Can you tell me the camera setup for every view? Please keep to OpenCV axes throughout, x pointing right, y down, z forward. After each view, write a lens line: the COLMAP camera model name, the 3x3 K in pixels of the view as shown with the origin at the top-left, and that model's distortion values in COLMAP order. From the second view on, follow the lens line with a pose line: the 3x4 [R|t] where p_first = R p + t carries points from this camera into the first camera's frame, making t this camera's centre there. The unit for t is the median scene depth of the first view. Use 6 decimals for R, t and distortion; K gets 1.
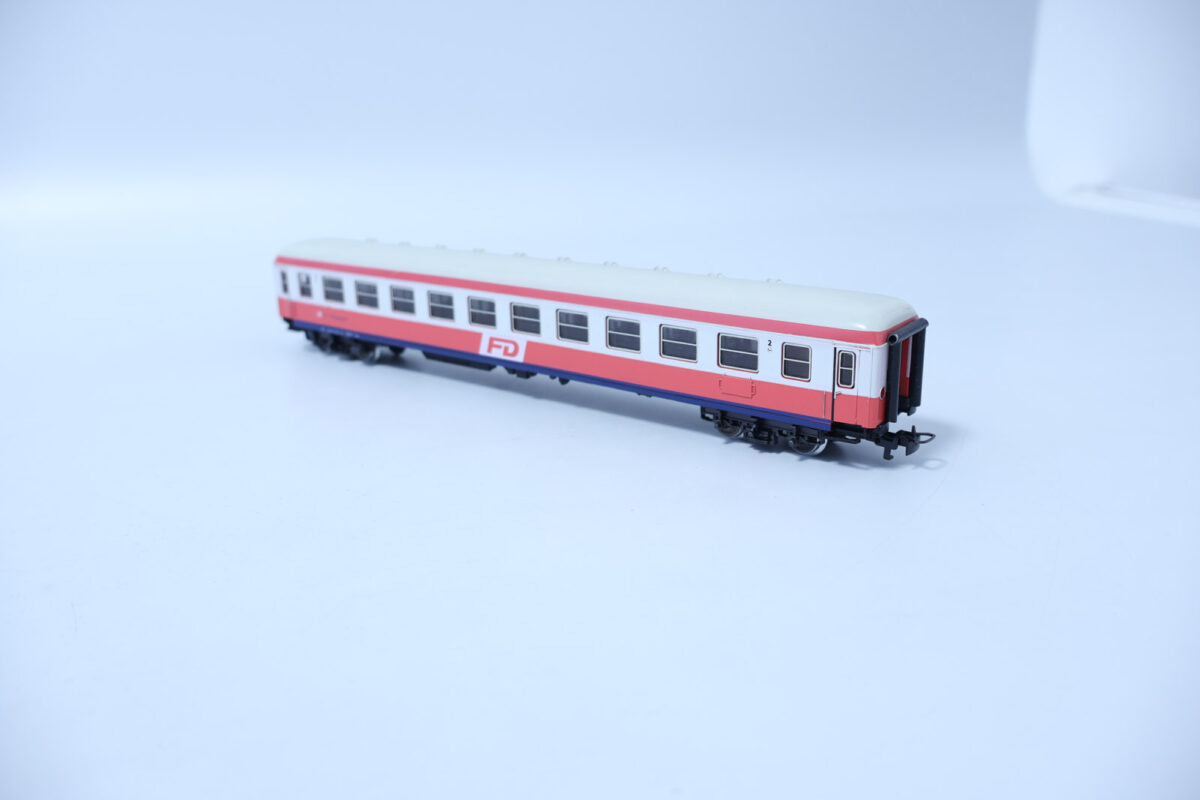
lens RADIAL K [[962.7, 0, 600.0], [0, 962.7, 400.0], [0, 0, 1]] dist [-0.038794, -0.000648]
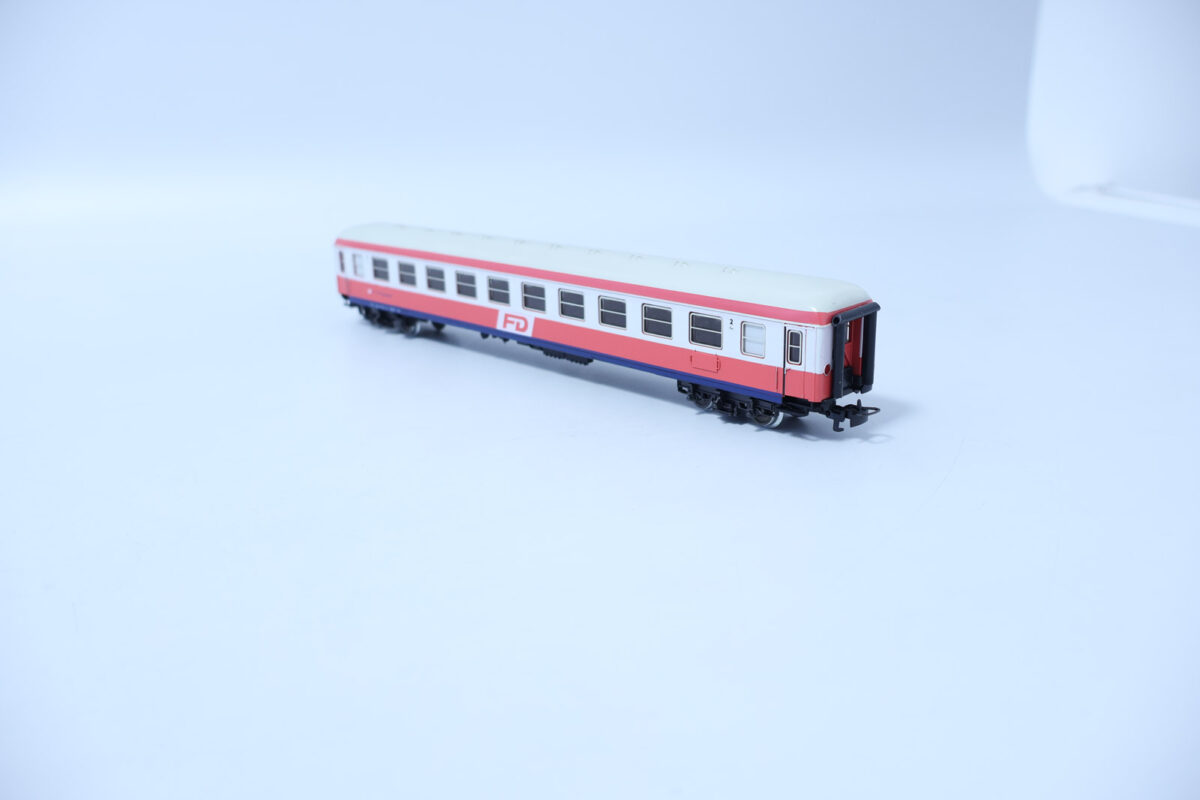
lens RADIAL K [[962.7, 0, 600.0], [0, 962.7, 400.0], [0, 0, 1]] dist [-0.038794, -0.000648]
pose [[0.992224, 0.042060, -0.117145, 0.148607], [-0.042020, 0.999113, 0.002813, 0.030563], [0.117159, 0.002131, 0.993111, -0.099392]]
